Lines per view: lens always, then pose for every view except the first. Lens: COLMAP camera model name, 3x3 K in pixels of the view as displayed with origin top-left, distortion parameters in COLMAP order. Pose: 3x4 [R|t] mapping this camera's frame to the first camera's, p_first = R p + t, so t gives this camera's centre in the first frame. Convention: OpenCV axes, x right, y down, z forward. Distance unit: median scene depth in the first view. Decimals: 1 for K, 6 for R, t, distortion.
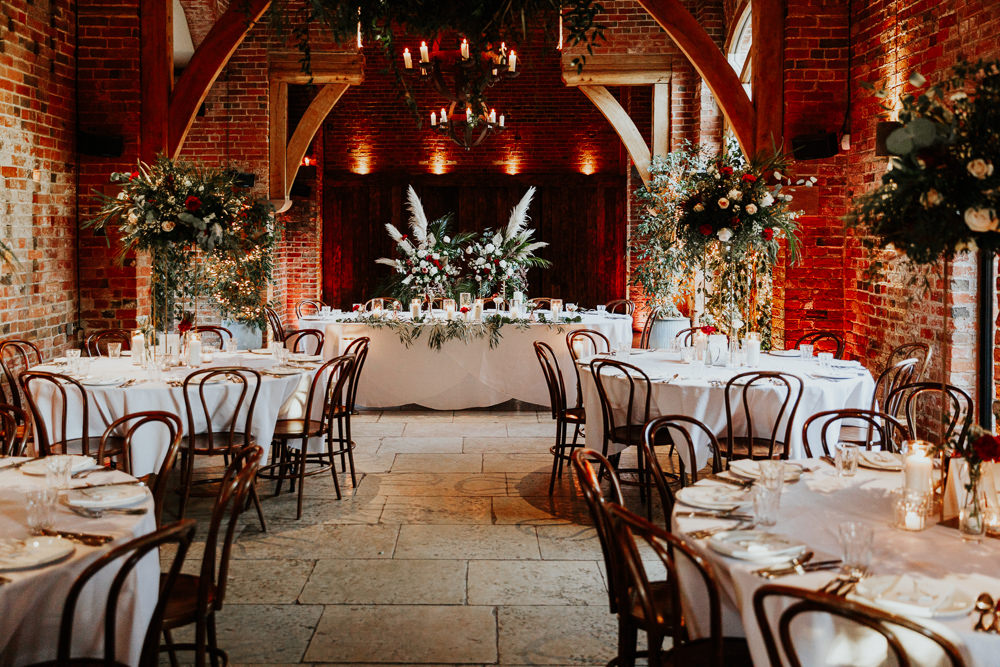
lens RADIAL K [[1015.2, 0, 496.7], [0, 1015.2, 334.1], [0, 0, 1]] dist [0.113671, 0.000000]
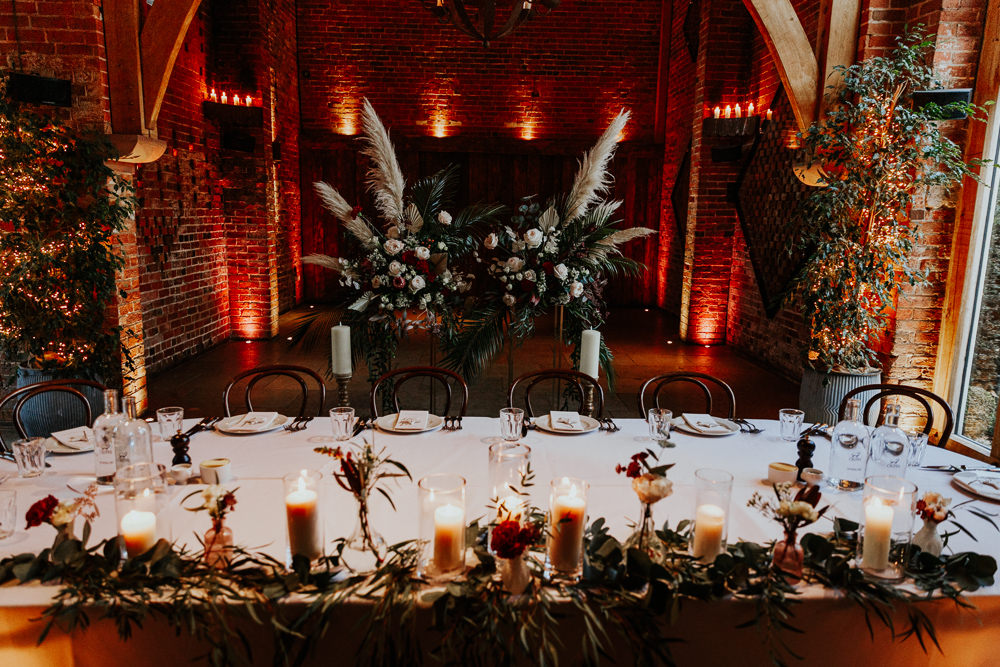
lens RADIAL K [[561.5, 0, 509.0], [0, 561.5, 332.2], [0, 0, 1]] dist [0.021363, -0.002453]
pose [[0.998613, 0.008266, 0.052000, -0.031872], [-0.013901, 0.993948, 0.108968, -0.068178], [-0.050784, -0.109539, 0.992684, 0.722266]]
